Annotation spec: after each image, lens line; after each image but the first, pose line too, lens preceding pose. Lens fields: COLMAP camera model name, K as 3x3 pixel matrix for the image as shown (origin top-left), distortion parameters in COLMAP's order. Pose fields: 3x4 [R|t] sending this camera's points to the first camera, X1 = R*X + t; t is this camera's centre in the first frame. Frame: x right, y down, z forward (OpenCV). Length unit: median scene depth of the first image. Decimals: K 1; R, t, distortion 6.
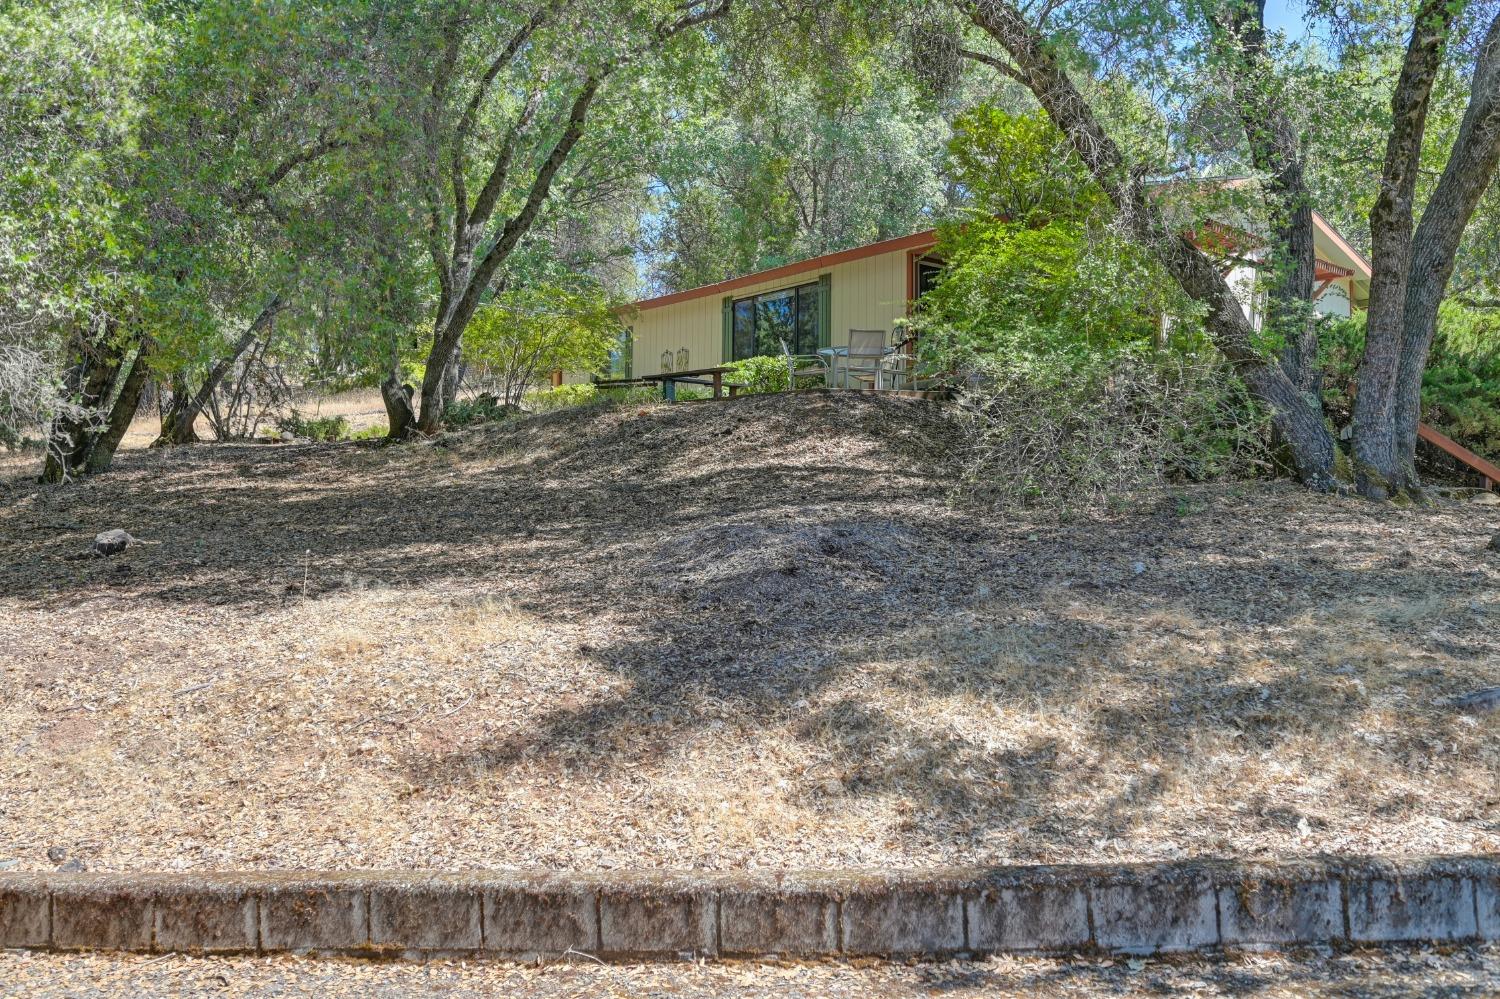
lens RADIAL K [[1263.8, 0, 748.3], [0, 1263.8, 538.4], [0, 0, 1]] dist [-0.042172, -0.003877]
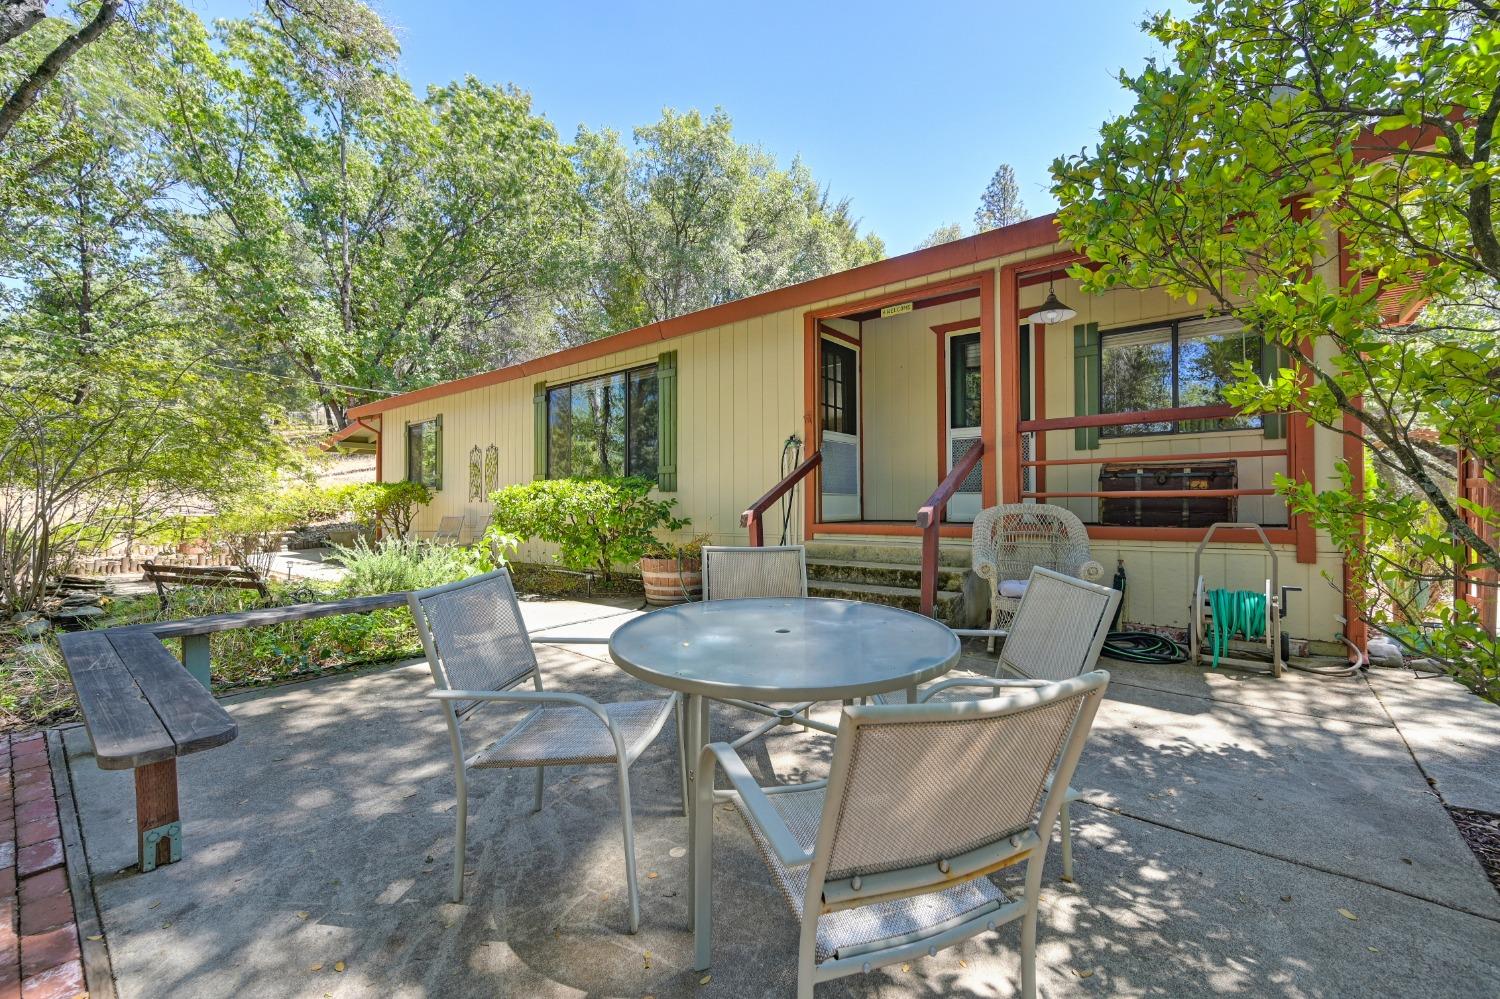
lens RADIAL K [[610.5, 0, 750.0], [0, 610.5, 499.5], [0, 0, 1]] dist [-0.001796, 0.000124]
pose [[0.983007, -0.008147, 0.183388, 0.047015], [0.009149, 0.999947, -0.004617, -0.138889], [-0.183341, 0.006217, 0.983030, 0.725487]]
